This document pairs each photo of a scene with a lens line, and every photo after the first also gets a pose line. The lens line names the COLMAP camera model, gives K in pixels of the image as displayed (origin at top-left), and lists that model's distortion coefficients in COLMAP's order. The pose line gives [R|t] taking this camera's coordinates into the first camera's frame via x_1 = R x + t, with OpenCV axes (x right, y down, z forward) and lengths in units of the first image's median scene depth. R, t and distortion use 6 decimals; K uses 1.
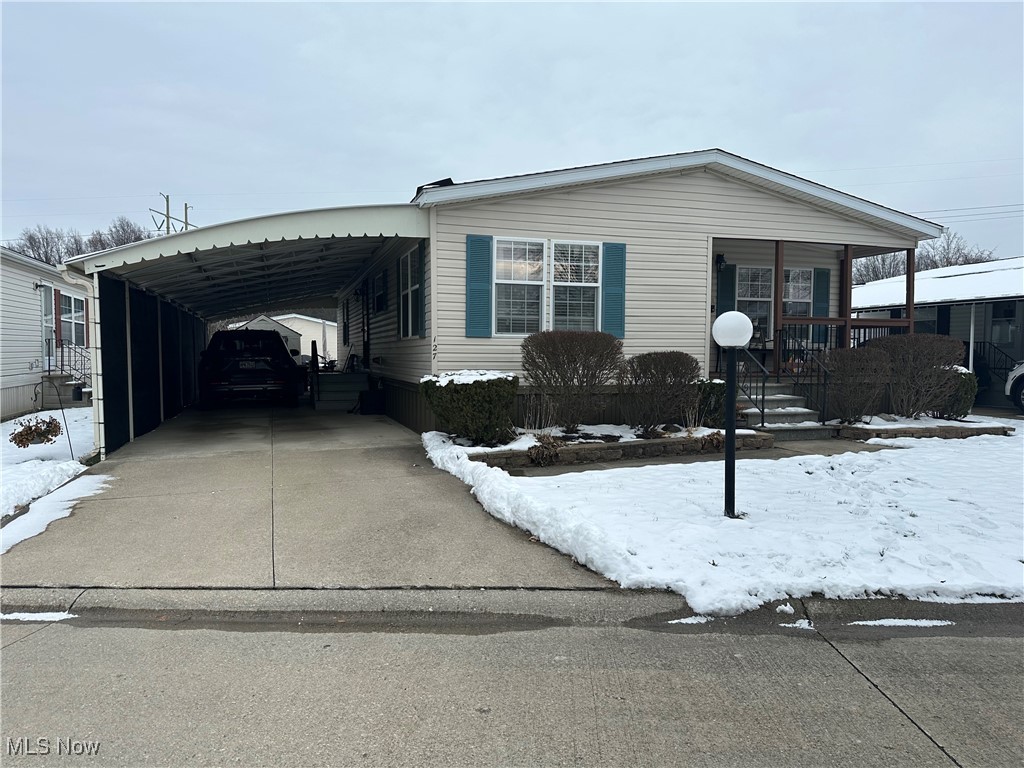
lens RADIAL K [[714.2, 0, 512.0], [0, 714.2, 384.0], [0, 0, 1]] dist [0.001661, -0.032003]
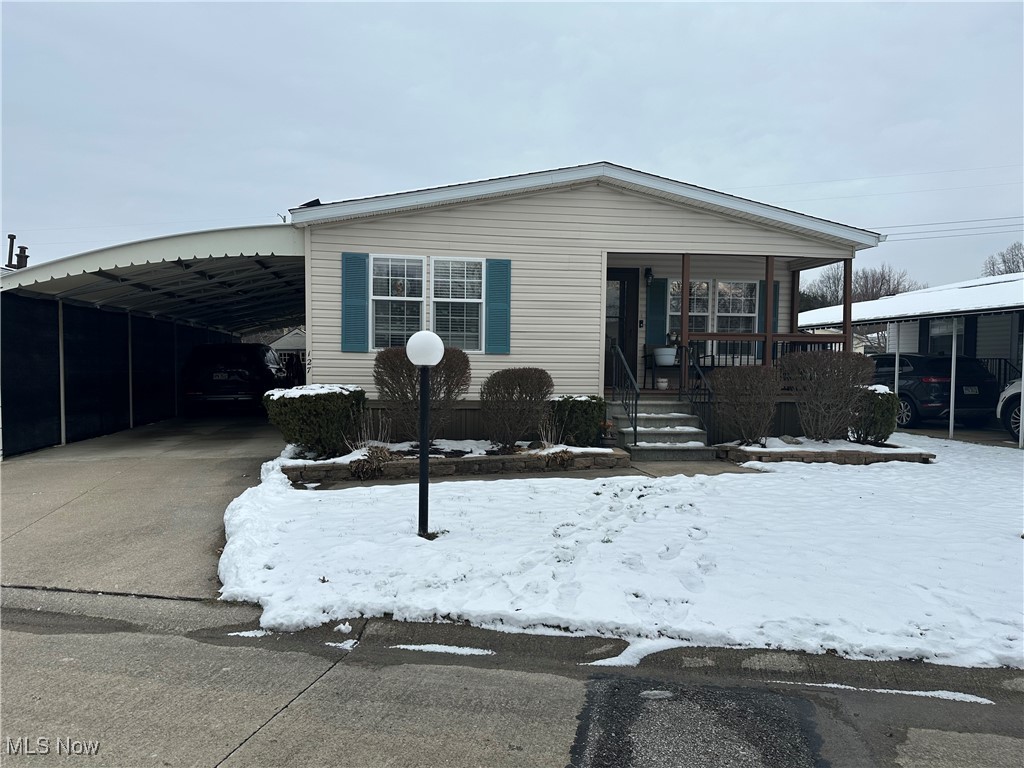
lens RADIAL K [[719.1, 0, 512.8], [0, 719.1, 373.4], [0, 0, 1]] dist [0.073183, -0.116915]
pose [[0.990815, 0.009474, -0.134890, 0.330235], [-0.013804, 0.999418, -0.031204, -0.005901], [0.134516, 0.032780, 0.990369, 0.004586]]
